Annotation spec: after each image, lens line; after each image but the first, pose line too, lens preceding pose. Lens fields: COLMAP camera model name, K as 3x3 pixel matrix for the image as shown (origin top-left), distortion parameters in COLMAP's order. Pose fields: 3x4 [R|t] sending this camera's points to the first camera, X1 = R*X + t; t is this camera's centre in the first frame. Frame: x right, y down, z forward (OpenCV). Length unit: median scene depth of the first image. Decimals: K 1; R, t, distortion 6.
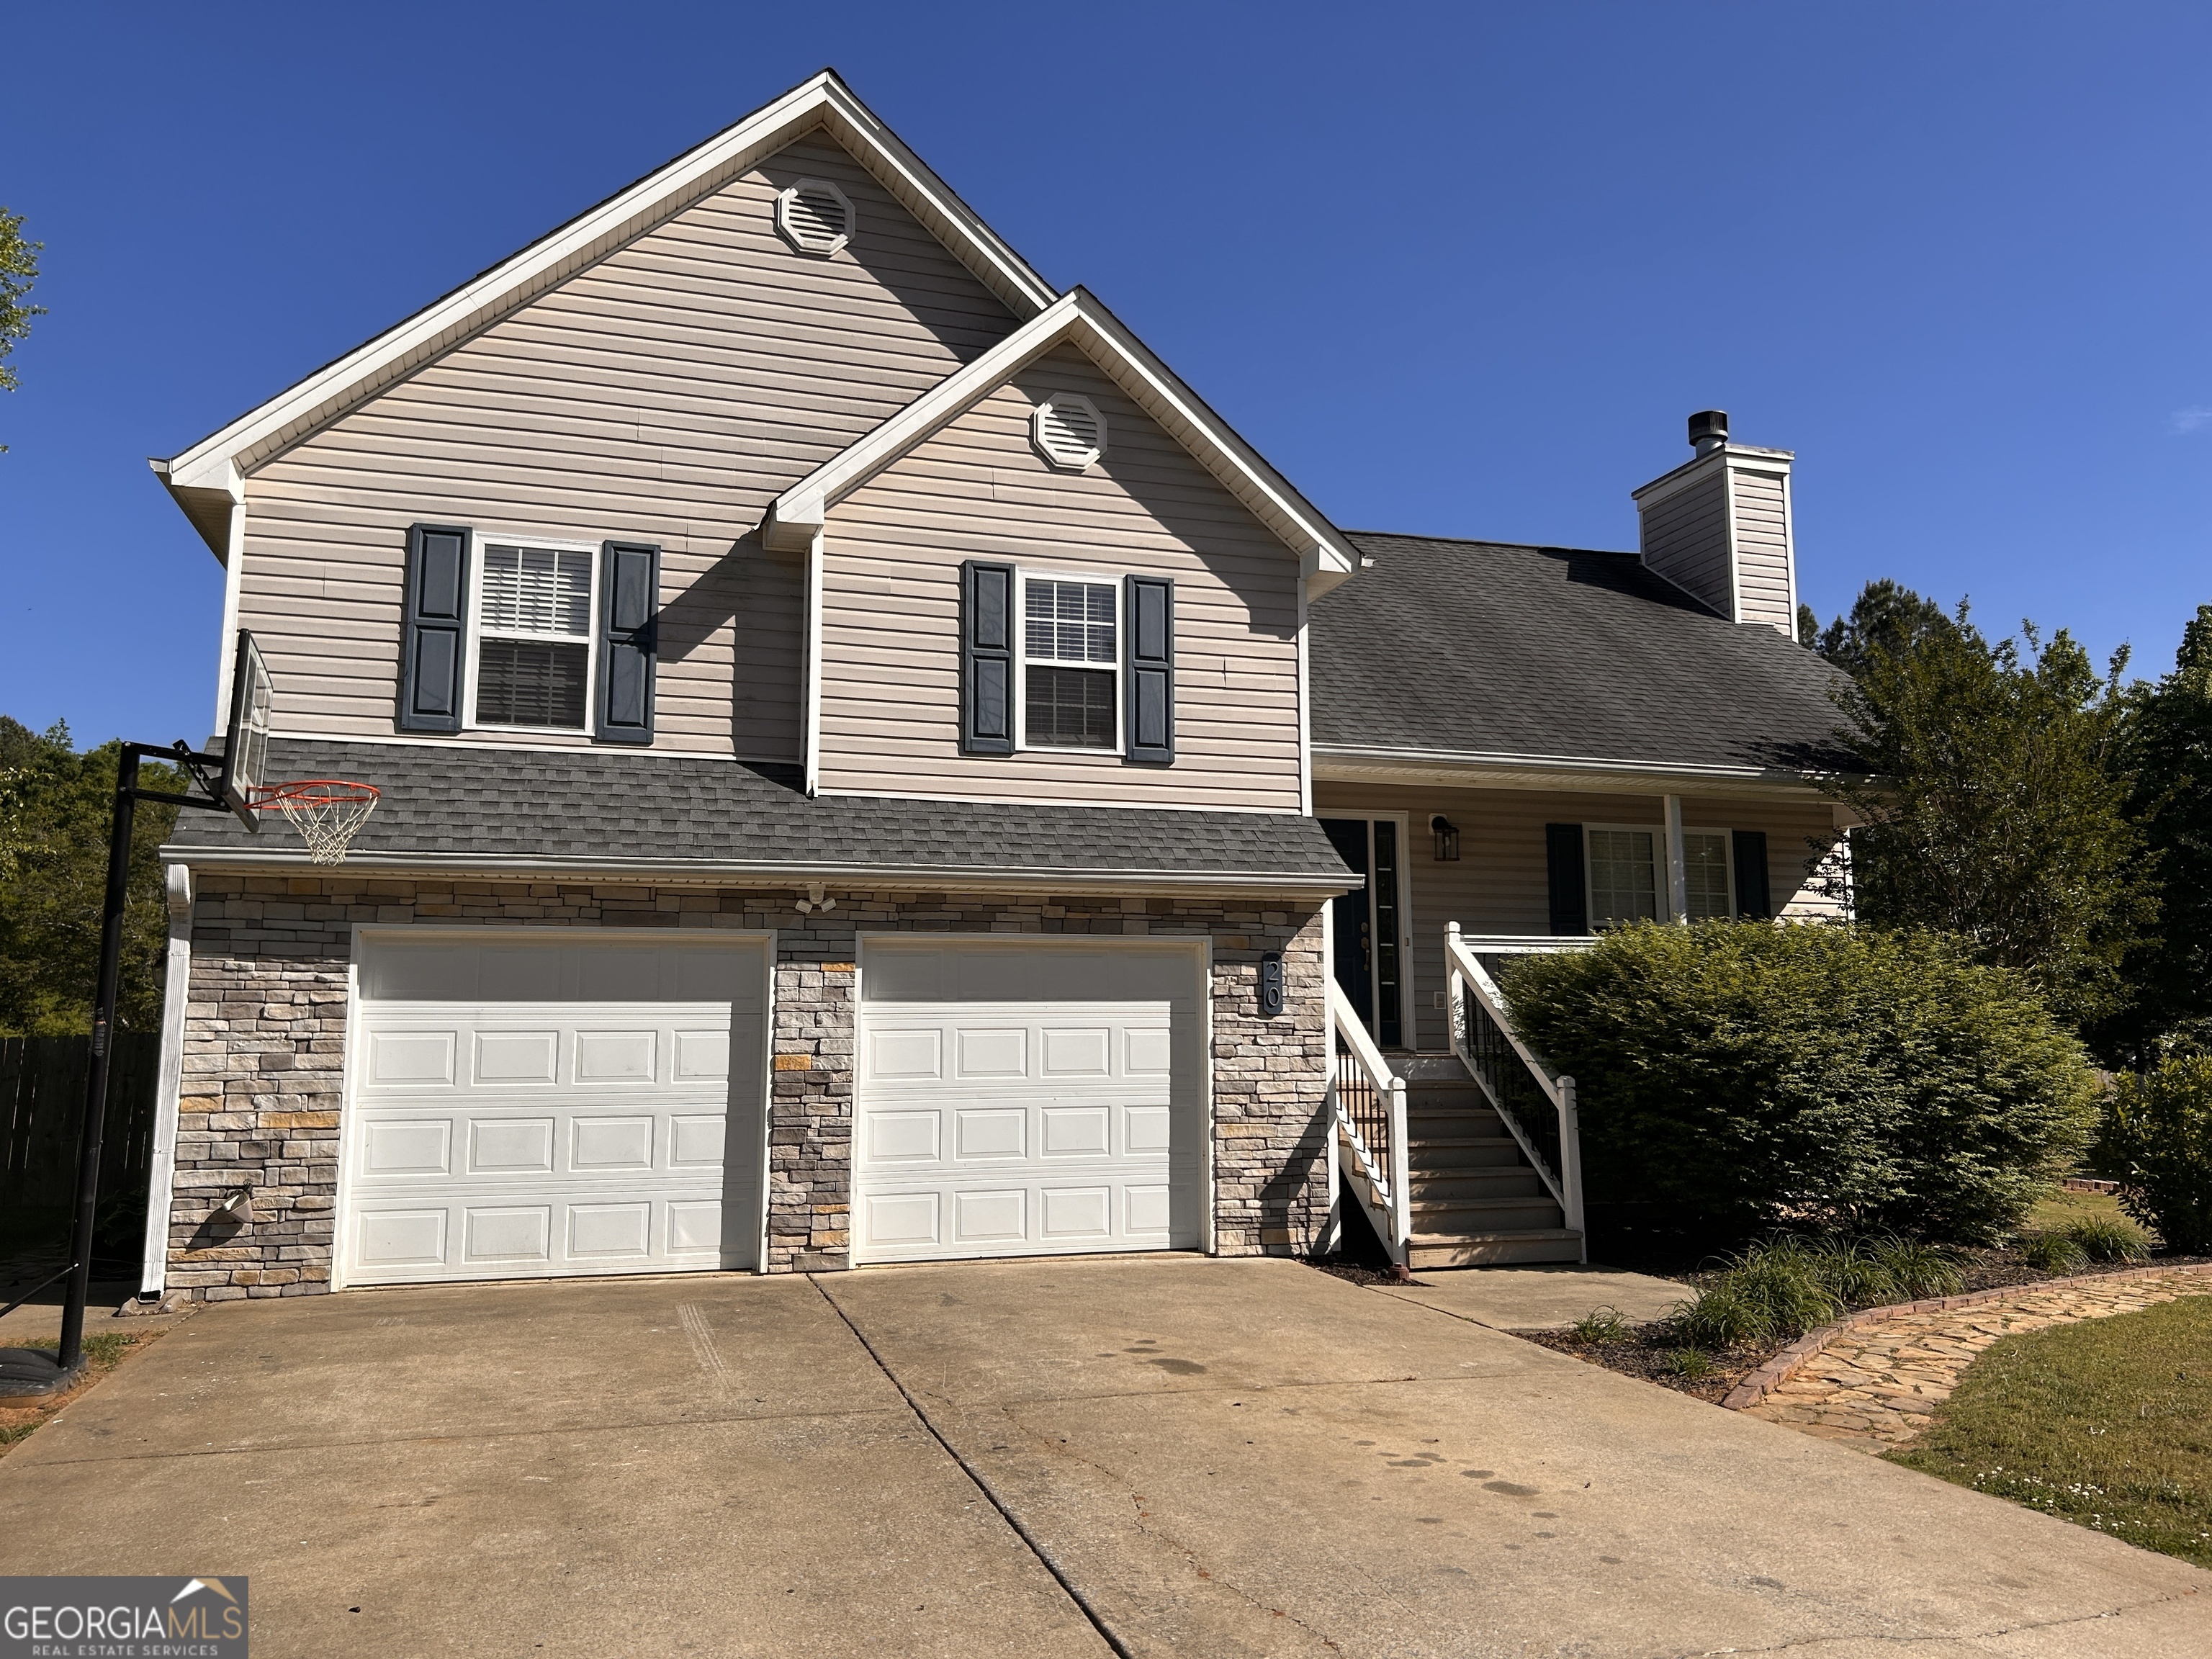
lens RADIAL K [[1675.7, 0, 1106.0], [0, 1675.7, 828.4], [0, 0, 1]] dist [0.028747, -0.006656]
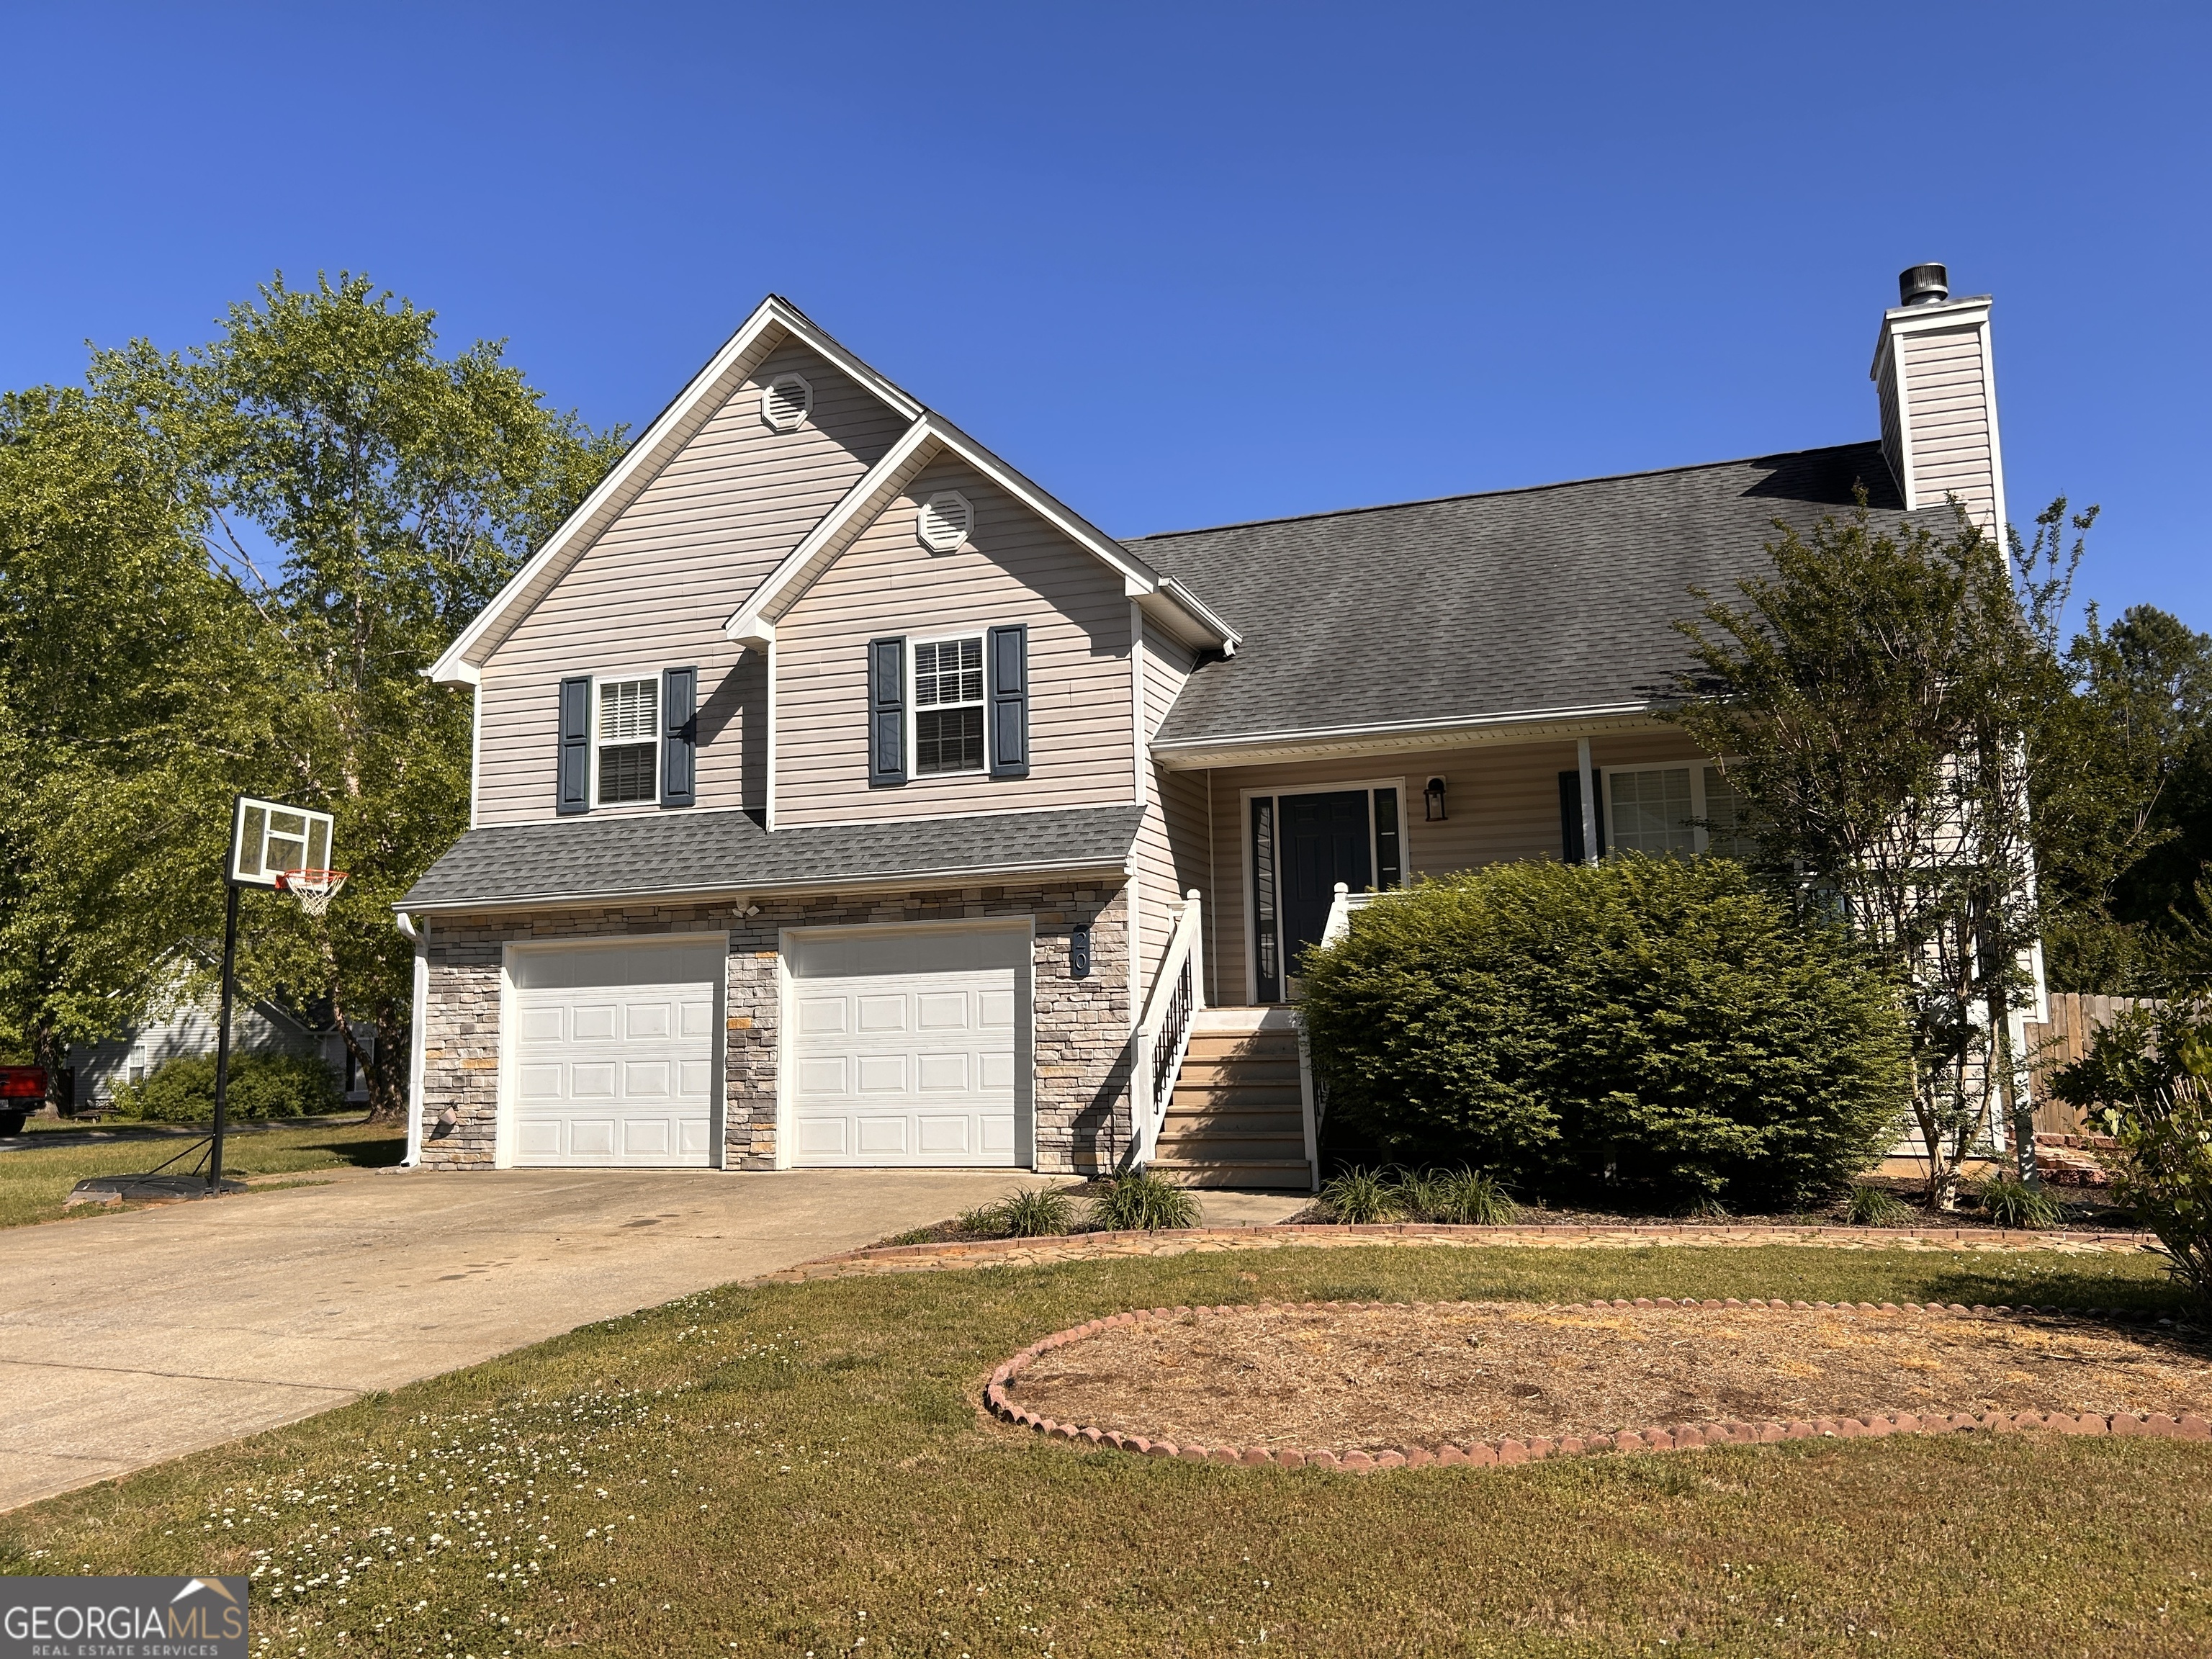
lens RADIAL K [[1675.7, 0, 1104.3], [0, 1675.7, 831.4], [0, 0, 1]] dist [0.028747, -0.006656]
pose [[0.805137, -0.086934, -0.586684, 0.843766], [0.098001, 0.995102, -0.012961, 0.025101], [0.584937, -0.047061, 0.809713, 0.038585]]
